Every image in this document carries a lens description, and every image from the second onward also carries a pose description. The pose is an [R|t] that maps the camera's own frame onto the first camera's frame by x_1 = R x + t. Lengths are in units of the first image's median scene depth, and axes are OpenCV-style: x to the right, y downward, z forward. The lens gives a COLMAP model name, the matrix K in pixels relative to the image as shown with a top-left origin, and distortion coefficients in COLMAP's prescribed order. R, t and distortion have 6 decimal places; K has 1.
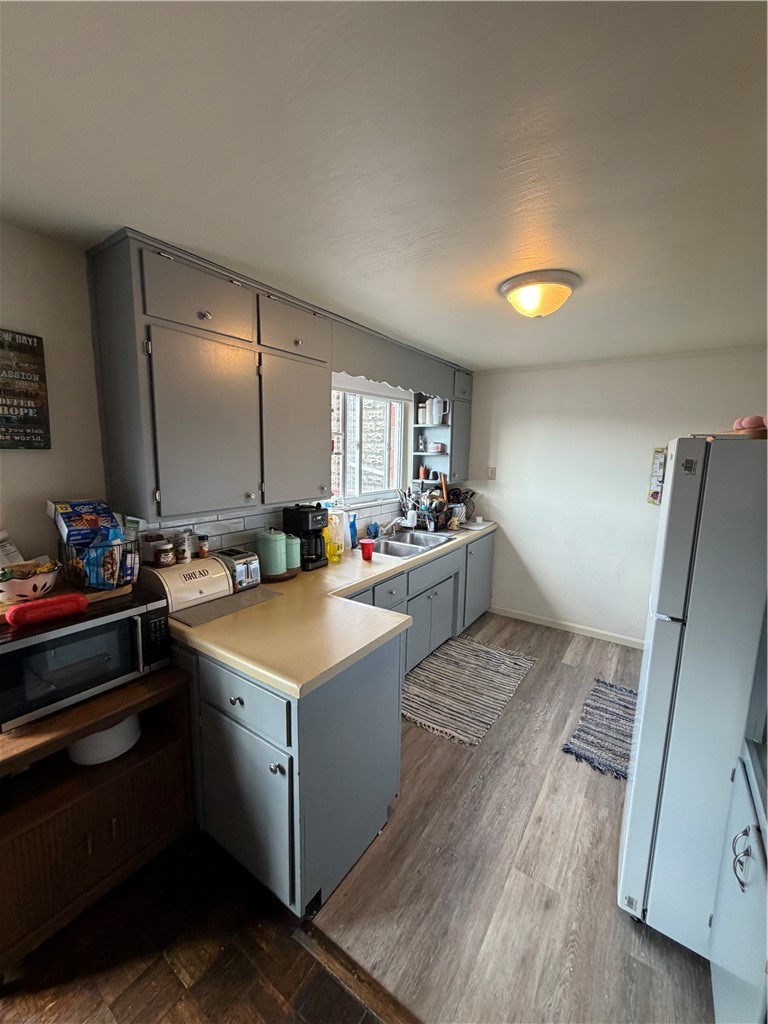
lens RADIAL K [[409.9, 0, 382.6], [0, 409.9, 512.2], [0, 0, 1]] dist [0.002633, 0.001184]
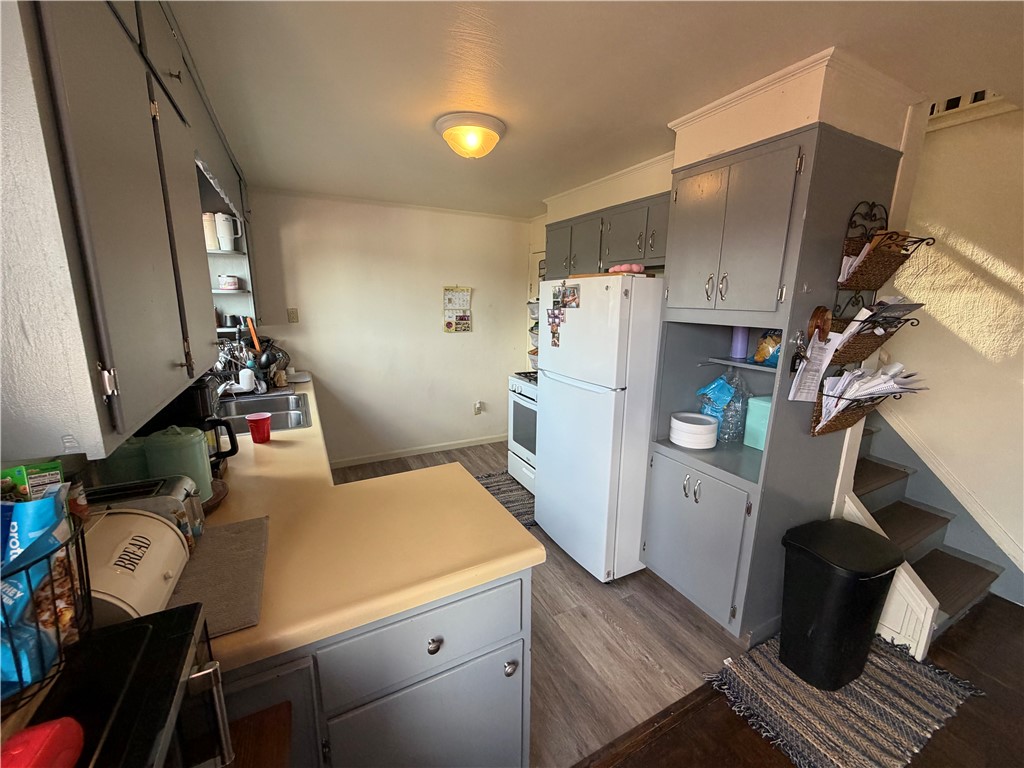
lens RADIAL K [[409.9, 0, 512.3], [0, 409.9, 386.0], [0, 0, 1]] dist [0.002633, 0.001184]
pose [[0.466833, -0.196969, 0.862131, -0.646298], [0.134088, 0.979374, 0.151149, -0.041110], [-0.874121, 0.045041, 0.483616, 0.432427]]
